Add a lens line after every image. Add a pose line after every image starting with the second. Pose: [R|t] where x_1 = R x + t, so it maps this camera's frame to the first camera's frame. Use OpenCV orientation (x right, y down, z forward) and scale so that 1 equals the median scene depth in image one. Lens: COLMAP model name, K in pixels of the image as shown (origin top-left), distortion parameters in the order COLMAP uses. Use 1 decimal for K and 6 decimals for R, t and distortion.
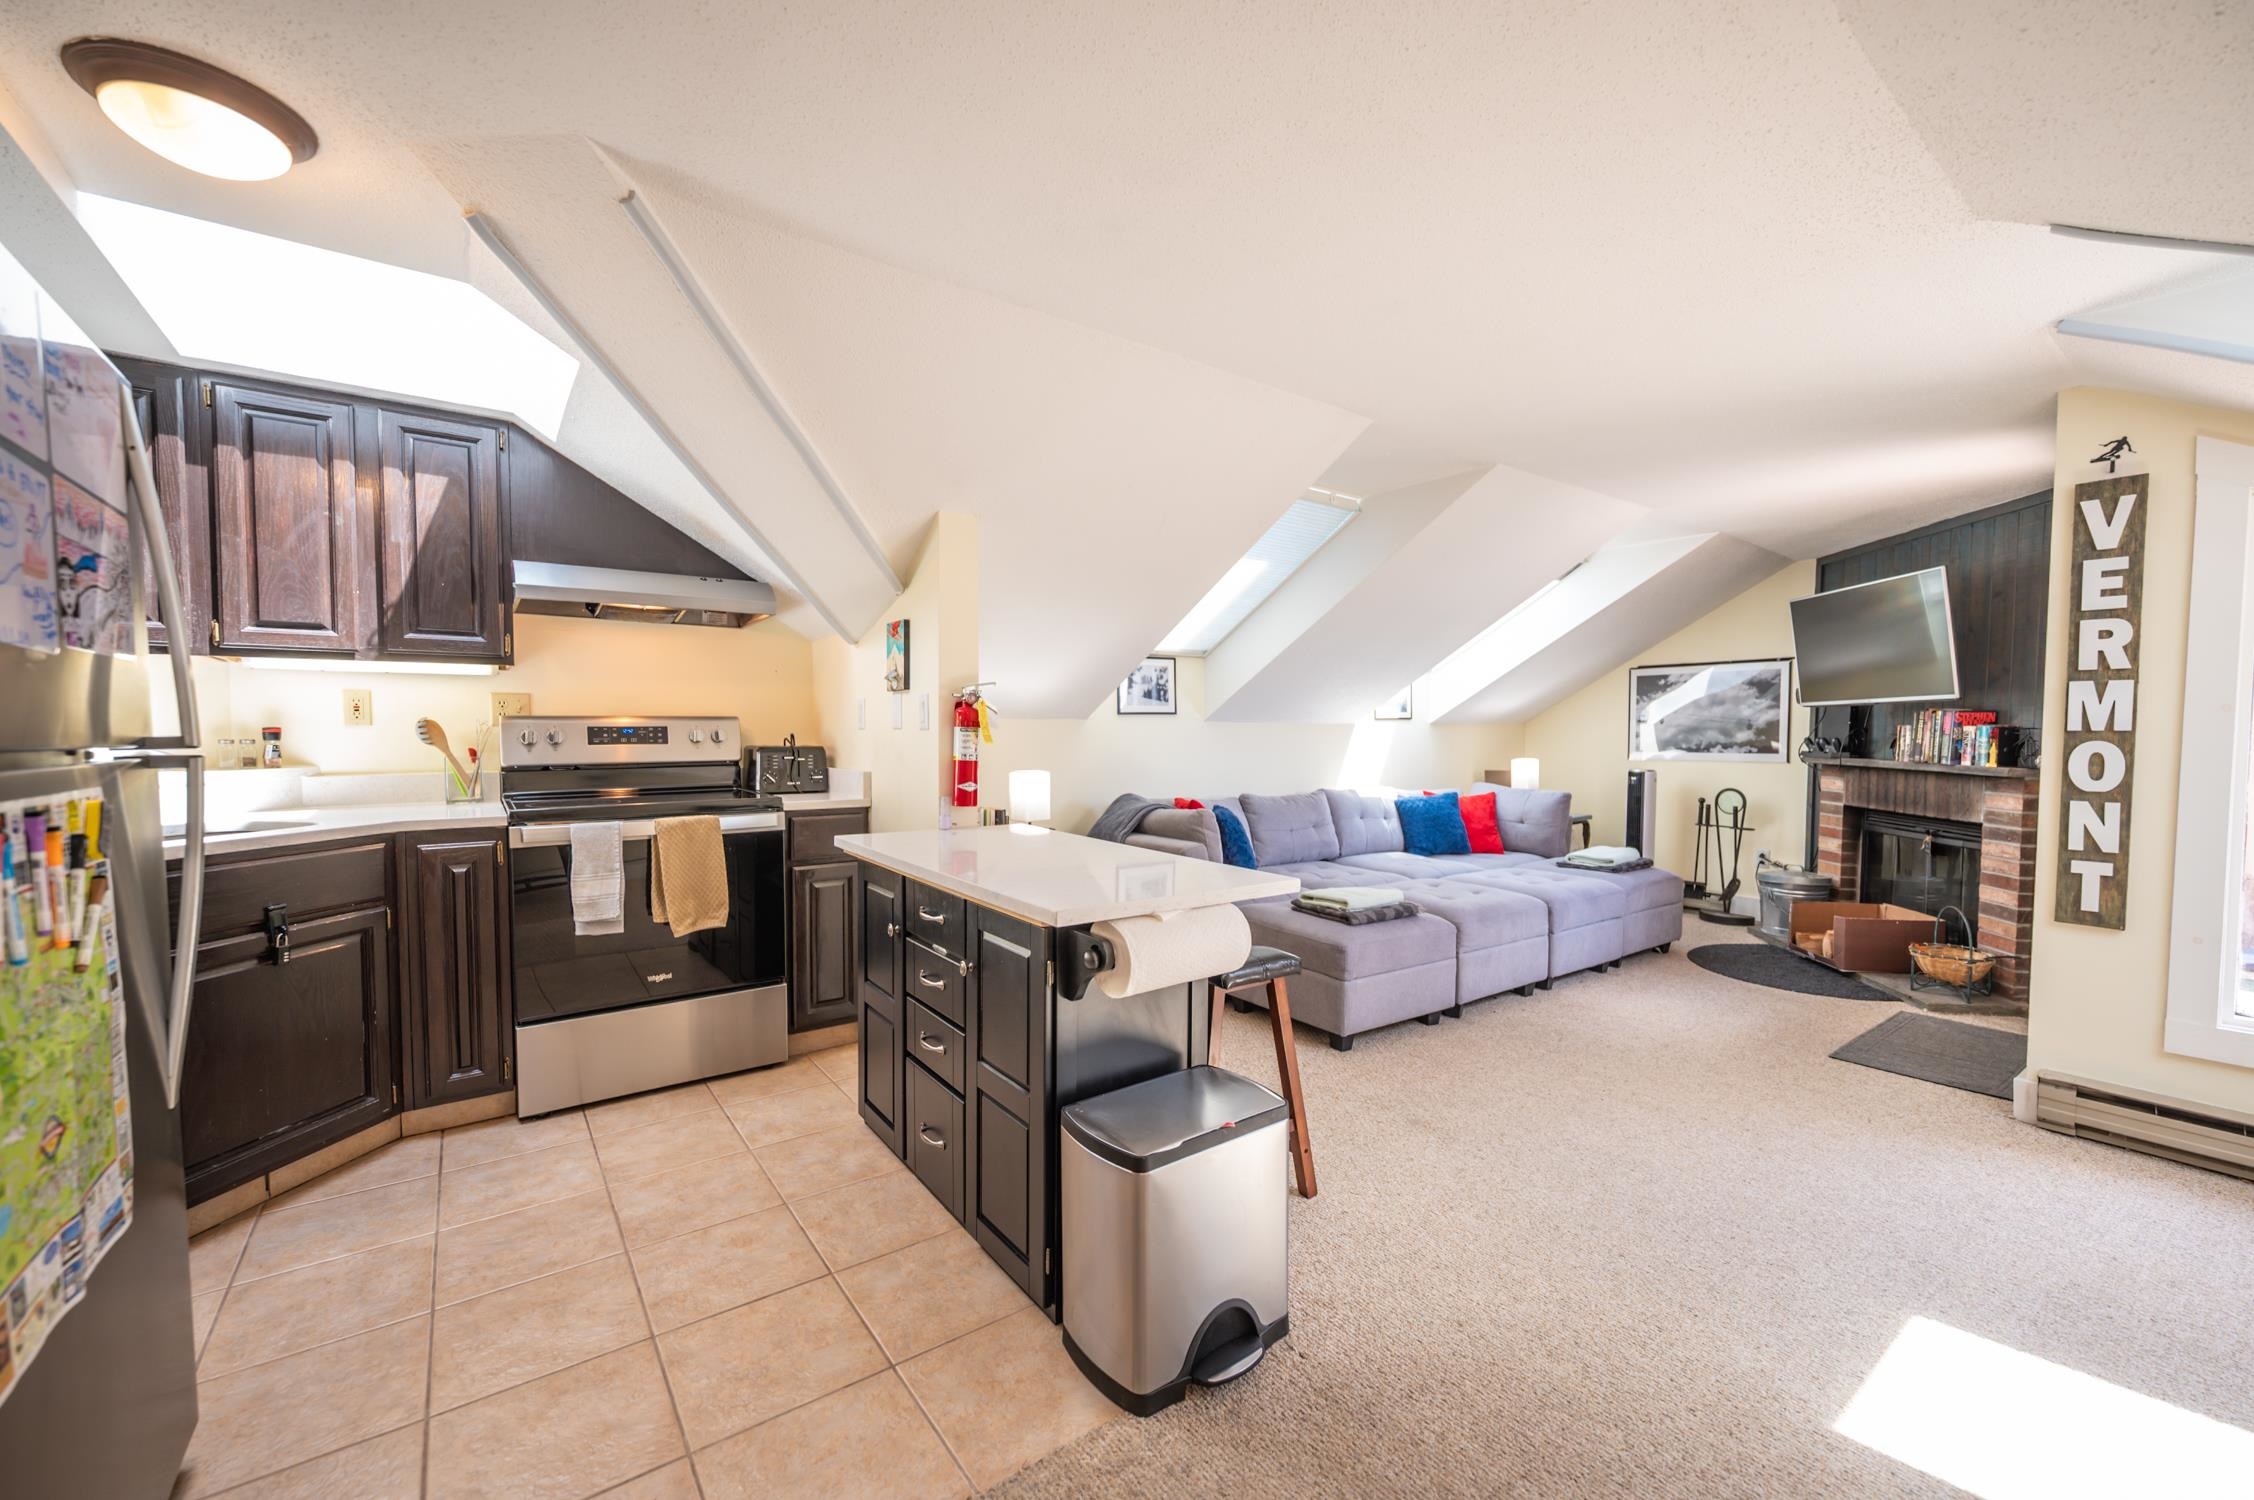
lens RADIAL K [[893.1, 0, 1133.3], [0, 893.1, 757.6], [0, 0, 1]] dist [0.001284, 0.000239]
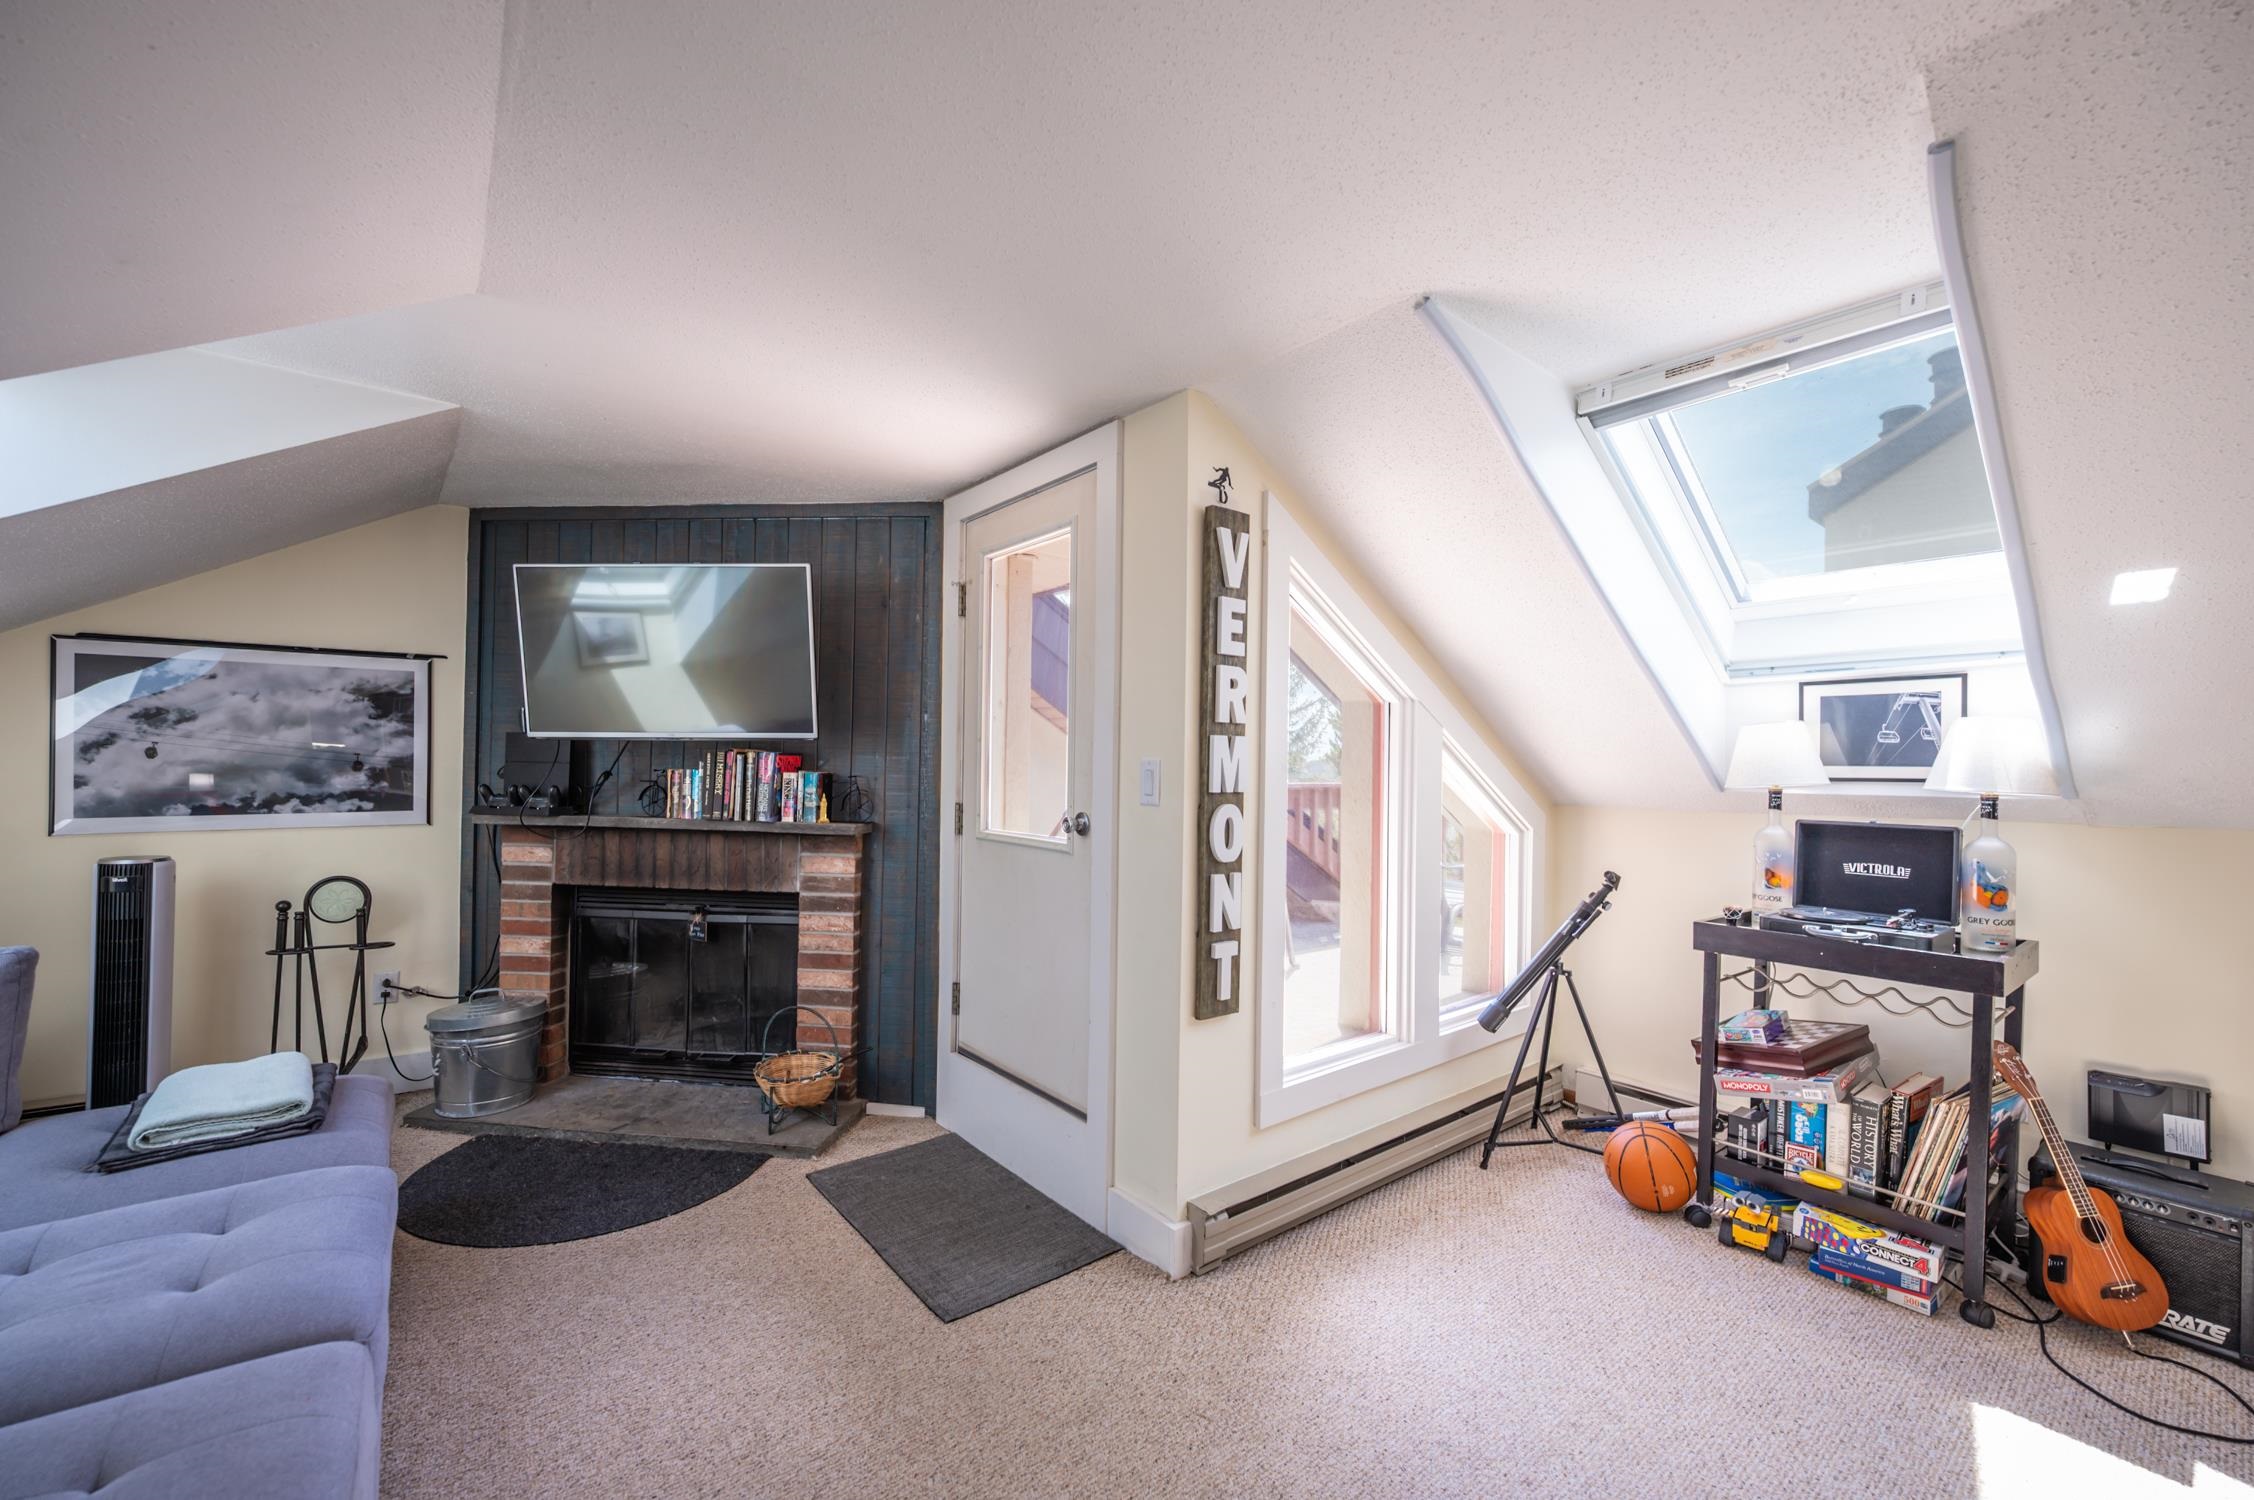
lens RADIAL K [[893.1, 0, 1120.5], [0, 893.1, 763.1], [0, 0, 1]] dist [0.001284, 0.000239]
pose [[-0.028349, -0.000139, 0.999598, 0.133969], [0.017608, 0.999845, 0.000638, -0.040086], [-0.999443, 0.017619, -0.028342, 0.742860]]
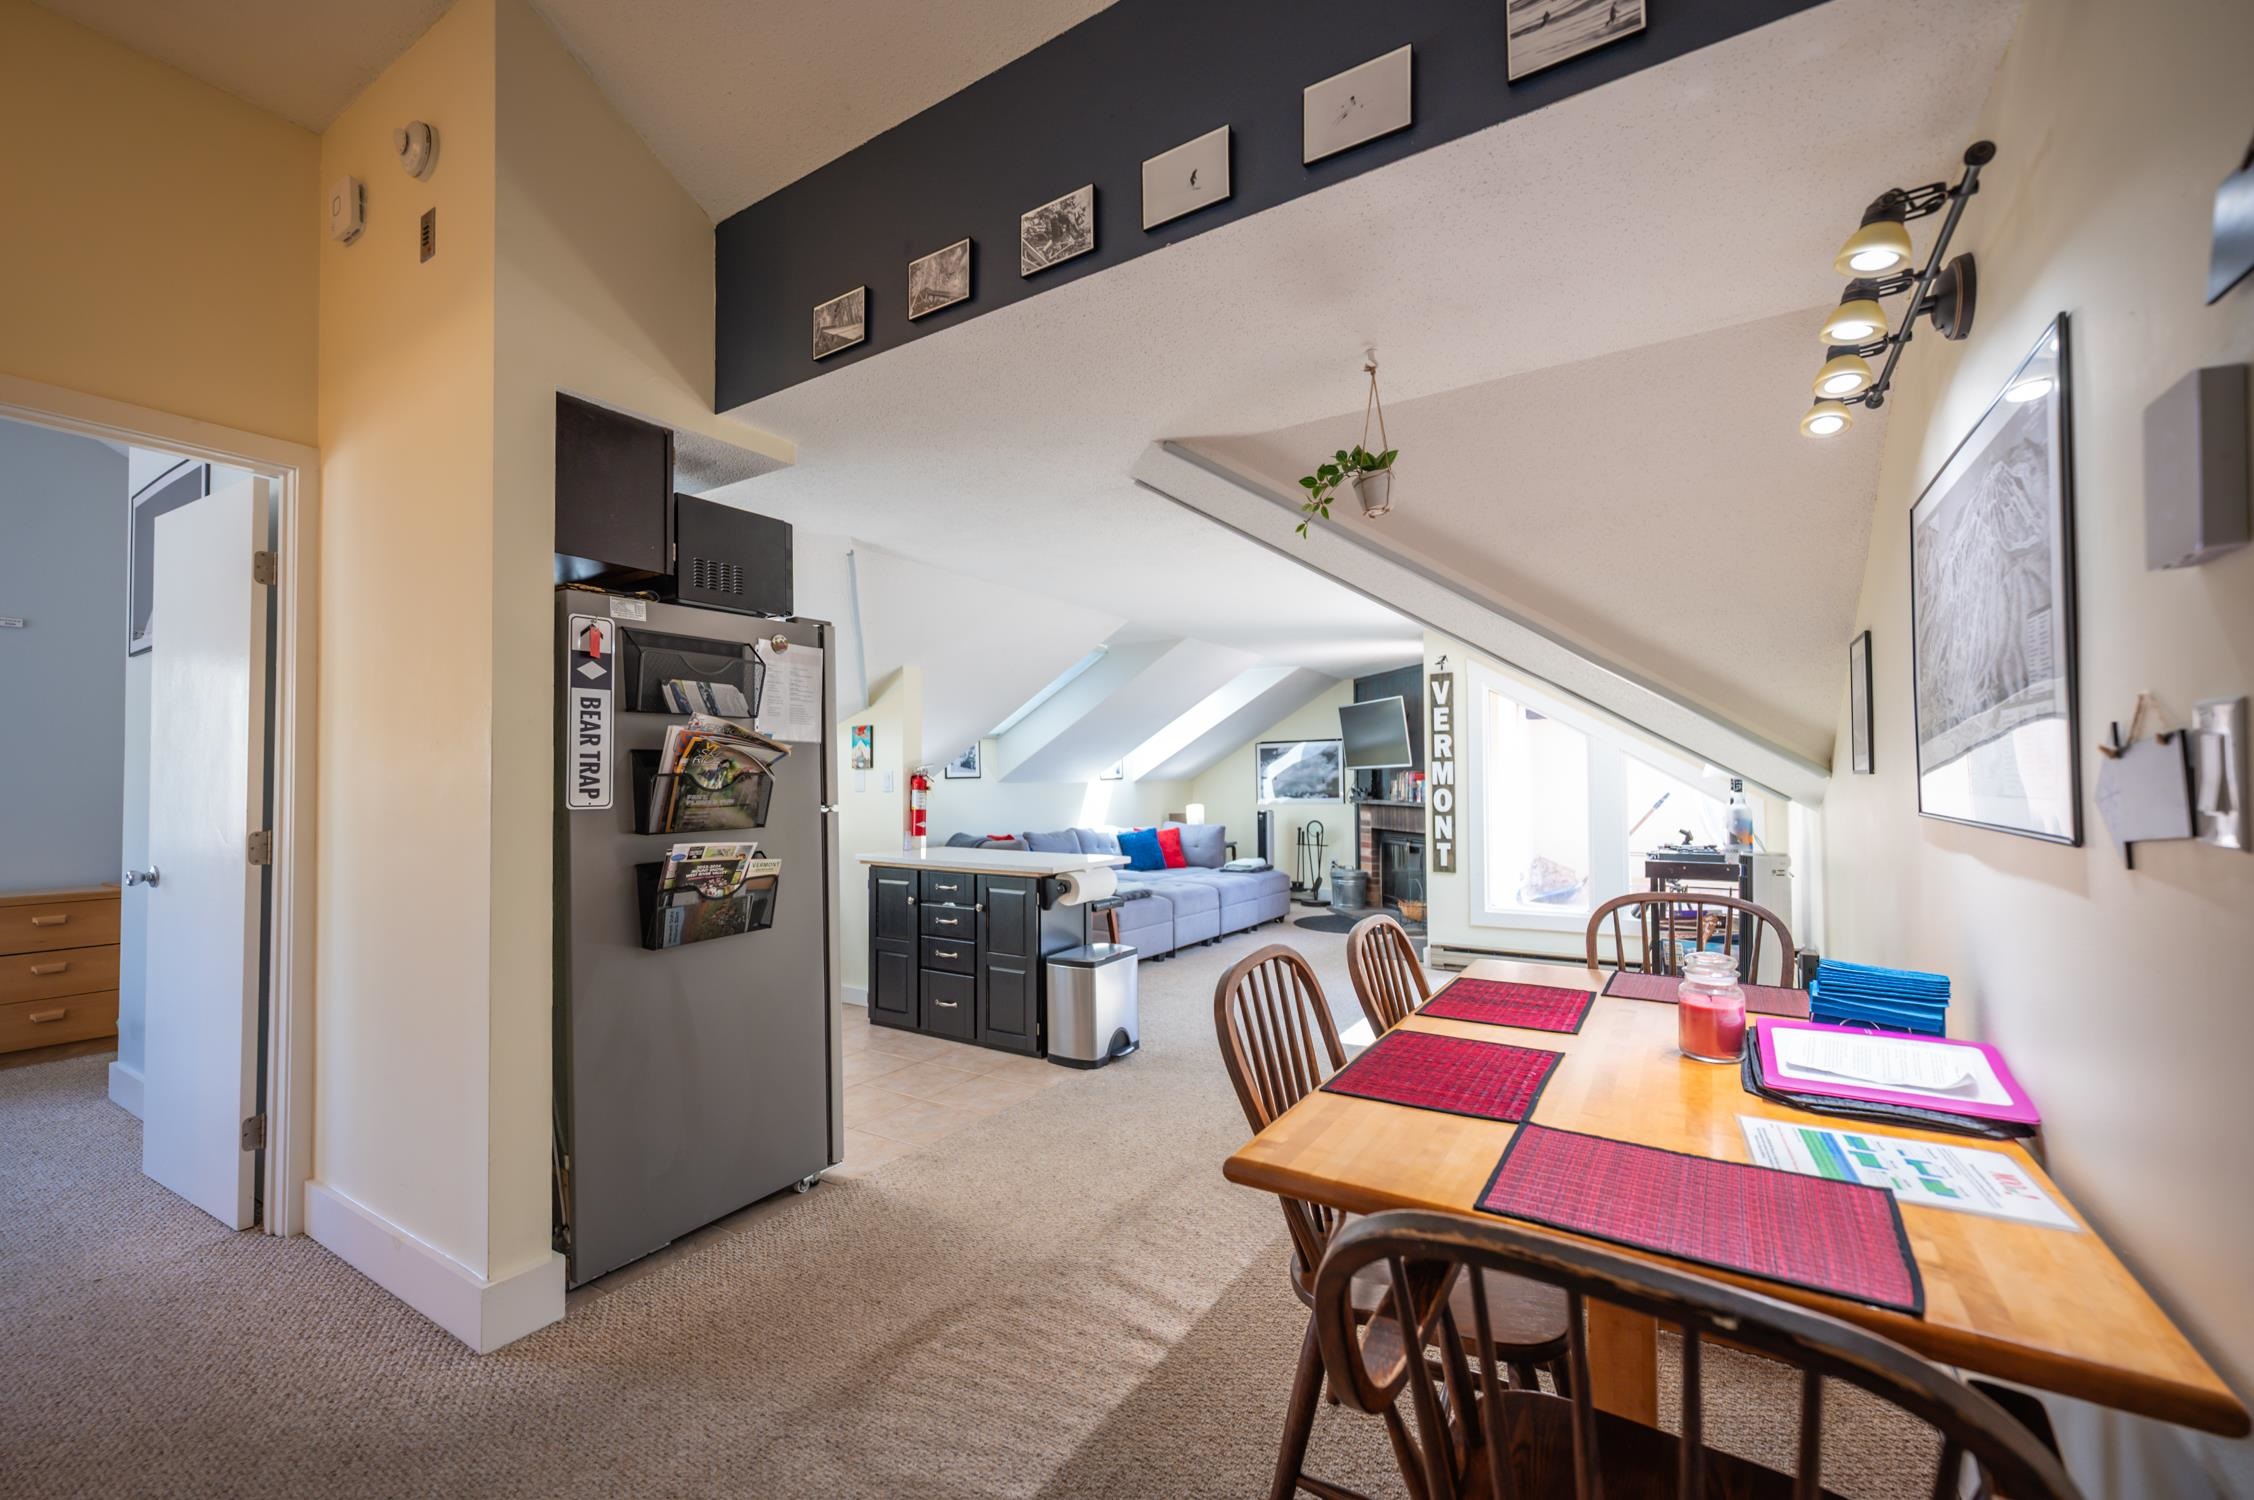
lens RADIAL K [[893.1, 0, 1121.2], [0, 893.1, 746.3], [0, 0, 1]] dist [0.001284, 0.000239]
pose [[0.936768, 0.002180, 0.349943, -0.301945], [0.023841, 0.997260, -0.070033, 0.008491], [-0.349137, 0.073947, 0.934149, -0.536102]]
